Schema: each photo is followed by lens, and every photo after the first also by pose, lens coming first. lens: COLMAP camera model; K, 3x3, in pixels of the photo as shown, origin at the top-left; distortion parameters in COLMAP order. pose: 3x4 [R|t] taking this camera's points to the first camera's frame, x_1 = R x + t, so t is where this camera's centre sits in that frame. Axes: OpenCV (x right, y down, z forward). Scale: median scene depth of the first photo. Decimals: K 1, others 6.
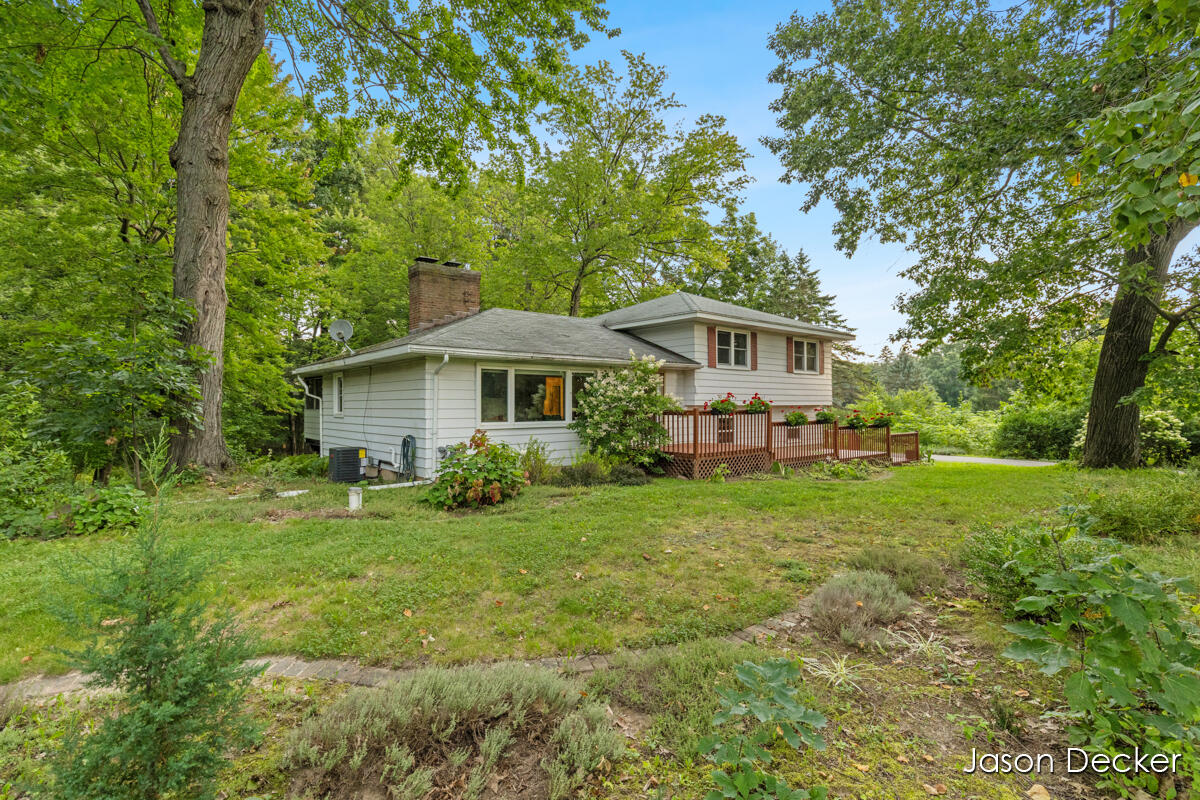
lens RADIAL K [[601.8, 0, 598.8], [0, 601.8, 401.2], [0, 0, 1]] dist [-0.000521, 0.000019]
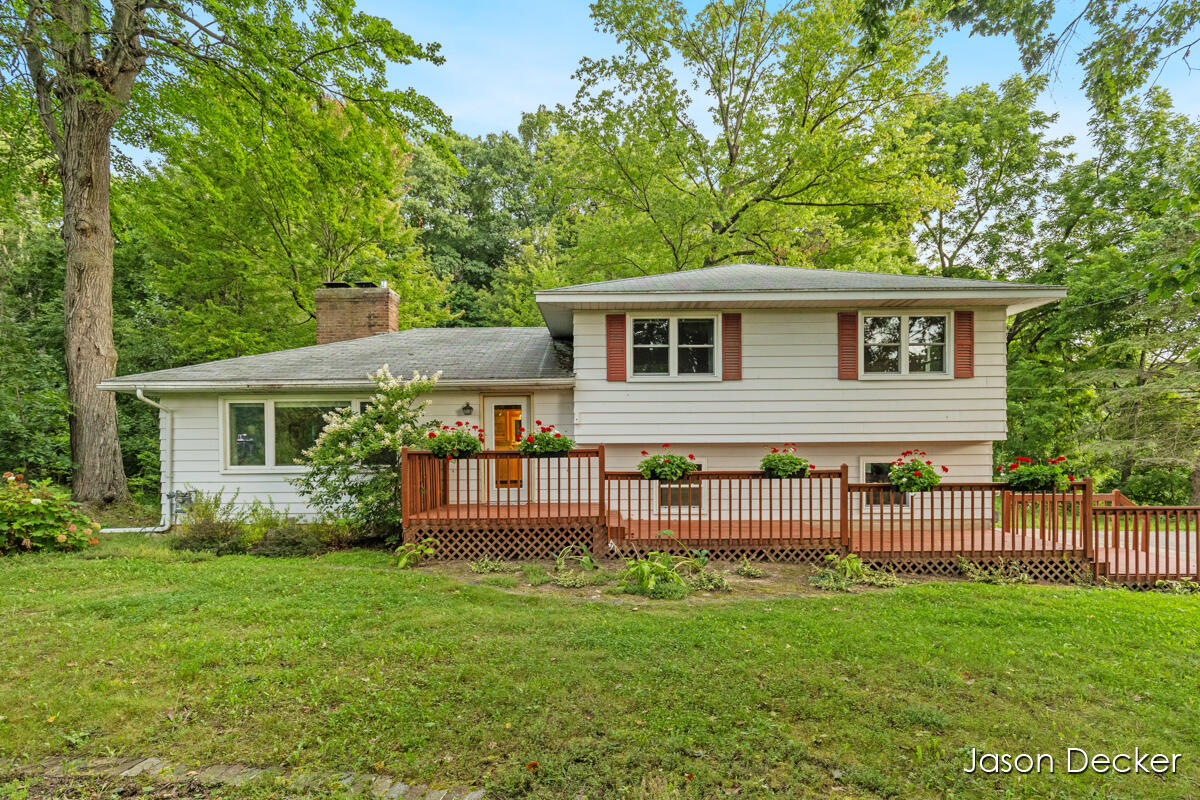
lens RADIAL K [[671.7, 0, 596.2], [0, 671.7, 461.2], [0, 0, 1]] dist [-0.000552, -0.000336]
pose [[0.747486, 0.003860, -0.664267, 0.612765], [0.010719, 0.999783, 0.017872, 0.012897], [0.664191, -0.020480, 0.747282, 0.460637]]
